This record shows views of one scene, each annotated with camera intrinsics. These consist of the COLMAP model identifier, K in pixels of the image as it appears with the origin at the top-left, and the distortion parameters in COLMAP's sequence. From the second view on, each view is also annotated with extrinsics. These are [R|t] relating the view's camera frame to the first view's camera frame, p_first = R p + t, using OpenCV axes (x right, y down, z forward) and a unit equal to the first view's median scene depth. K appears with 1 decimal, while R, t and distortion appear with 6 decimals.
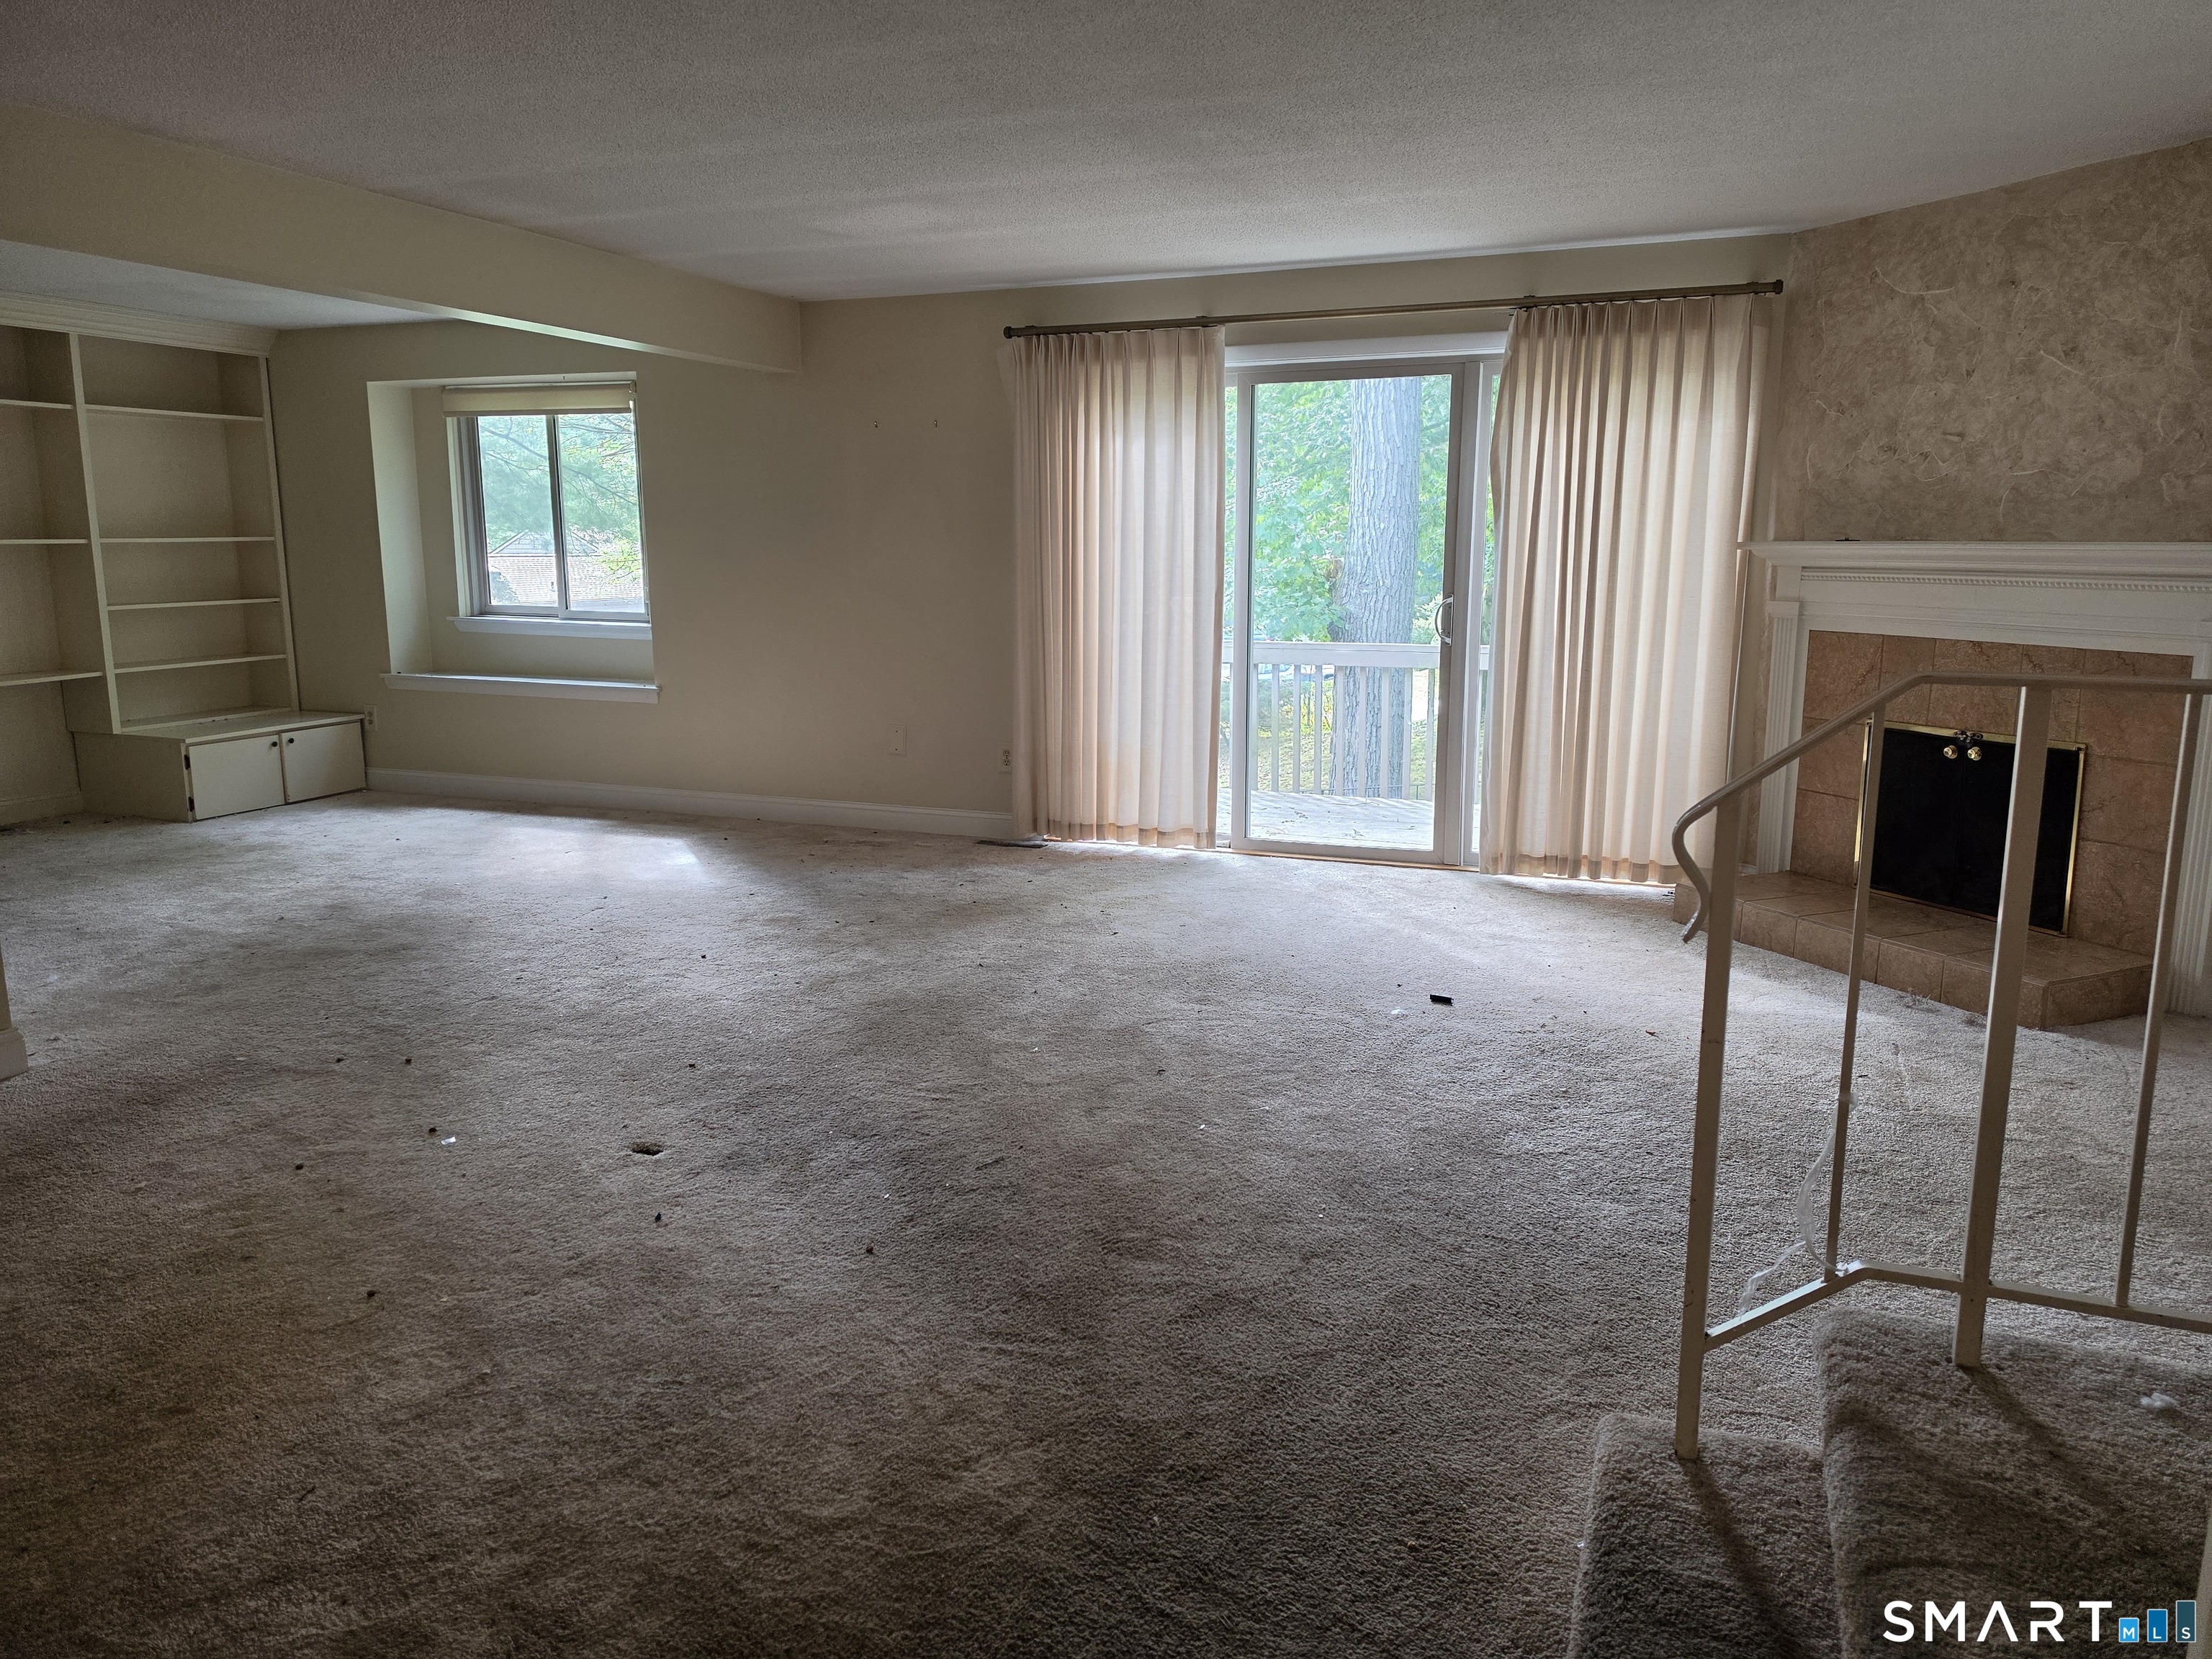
lens RADIAL K [[1528.7, 0, 1102.9], [0, 1528.7, 804.5], [0, 0, 1]] dist [0.030214, -0.002268]
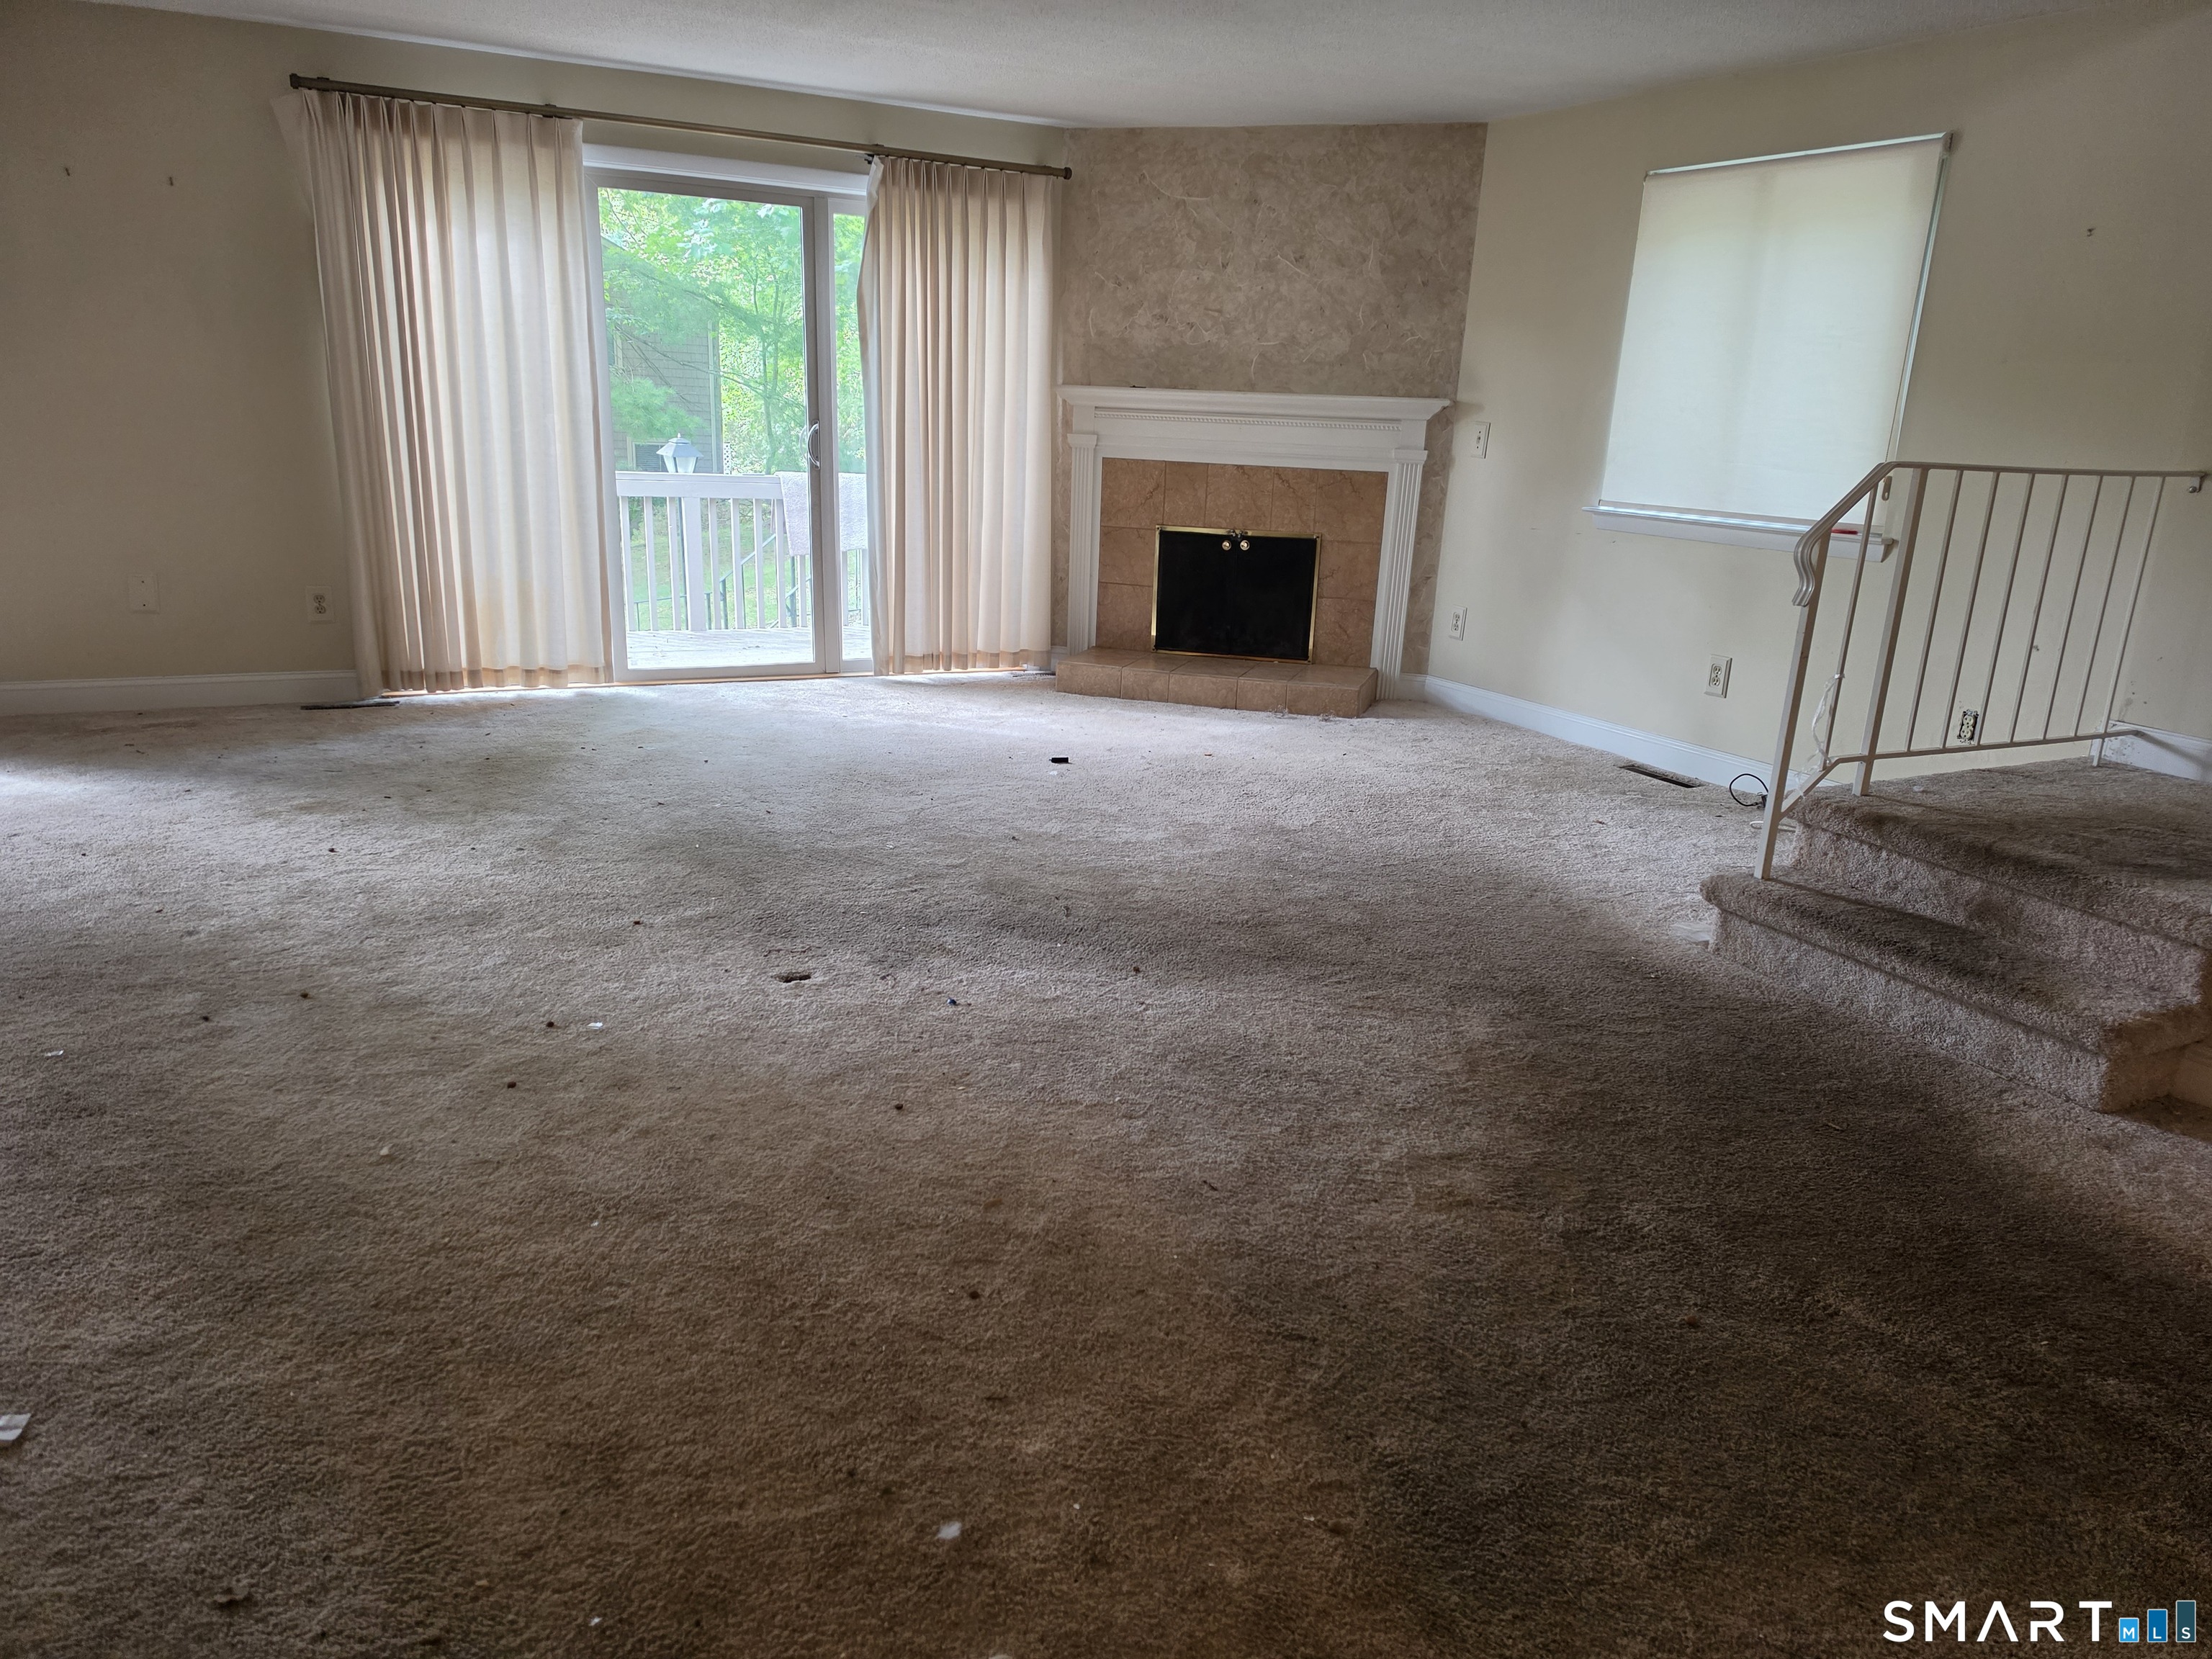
lens RADIAL K [[1497.2, 0, 1106.0], [0, 1497.2, 829.5], [0, 0, 1]] dist [0.117171, -0.132947]
pose [[0.665171, -0.176403, 0.725554, -0.582004], [0.088824, 0.983487, 0.157682, -0.004827], [-0.741389, -0.040438, 0.669856, 0.141807]]
